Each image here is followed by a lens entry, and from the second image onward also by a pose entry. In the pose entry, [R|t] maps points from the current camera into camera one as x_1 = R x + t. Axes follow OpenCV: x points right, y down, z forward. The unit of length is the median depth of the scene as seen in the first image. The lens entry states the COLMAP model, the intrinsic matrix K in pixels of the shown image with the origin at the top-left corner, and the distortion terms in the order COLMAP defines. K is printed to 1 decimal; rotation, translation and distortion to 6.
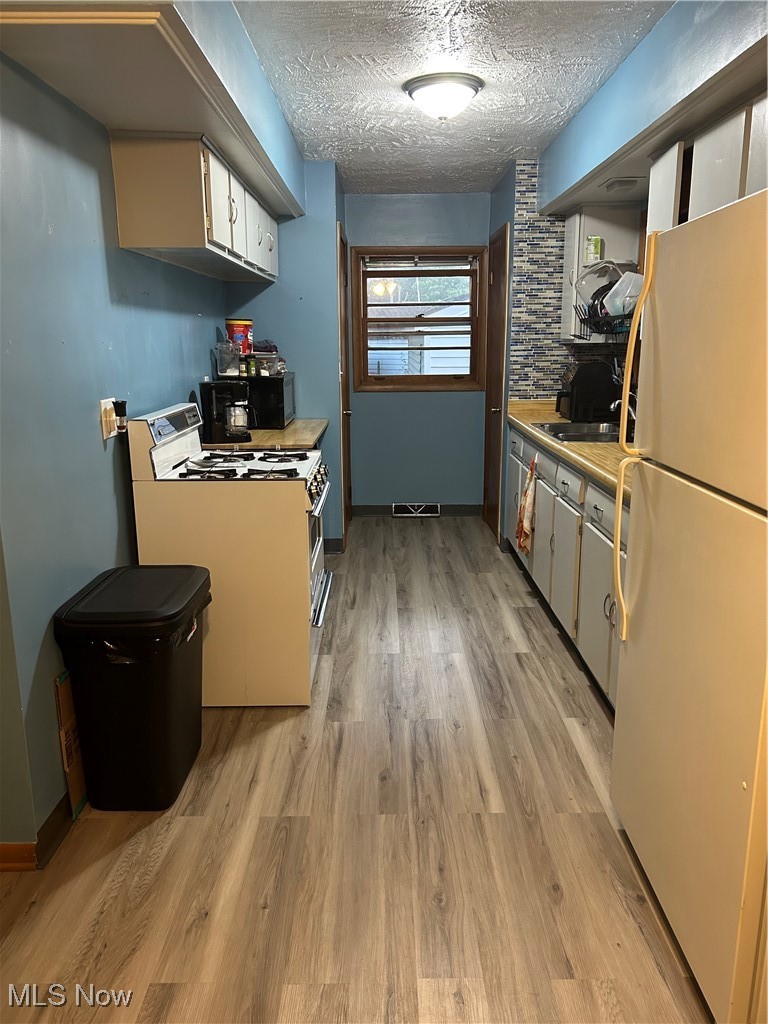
lens RADIAL K [[776.3, 0, 384.0], [0, 776.3, 512.0], [0, 0, 1]] dist [0.010656, -0.004134]
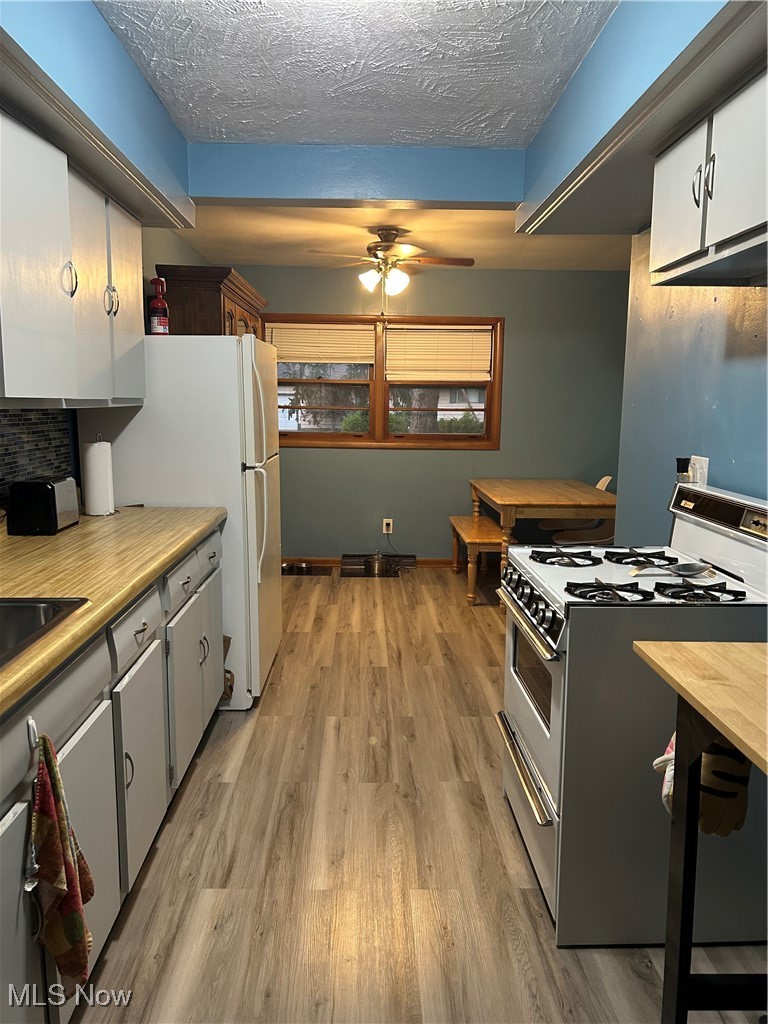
lens RADIAL K [[776.3, 0, 384.0], [0, 776.3, 512.0], [0, 0, 1]] dist [0.010656, -0.004134]
pose [[-0.999666, 0.004017, -0.025524, 0.063373], [-0.005325, 0.934604, 0.355649, -0.371613], [0.025283, 0.355666, -0.934271, 1.683714]]
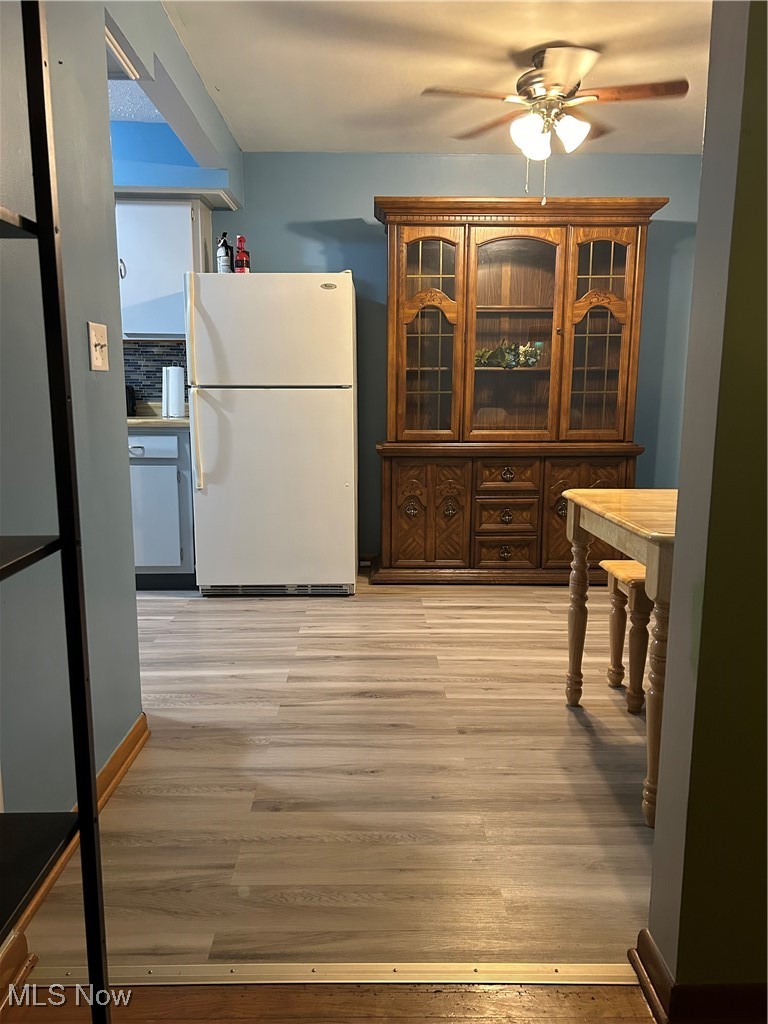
lens RADIAL K [[776.3, 0, 384.0], [0, 776.3, 512.0], [0, 0, 1]] dist [0.010656, -0.004134]
pose [[-0.020624, -0.140203, 0.989908, -1.056944], [0.208980, 0.967643, 0.141404, 0.033971], [-0.977702, 0.209787, 0.009343, 0.392486]]
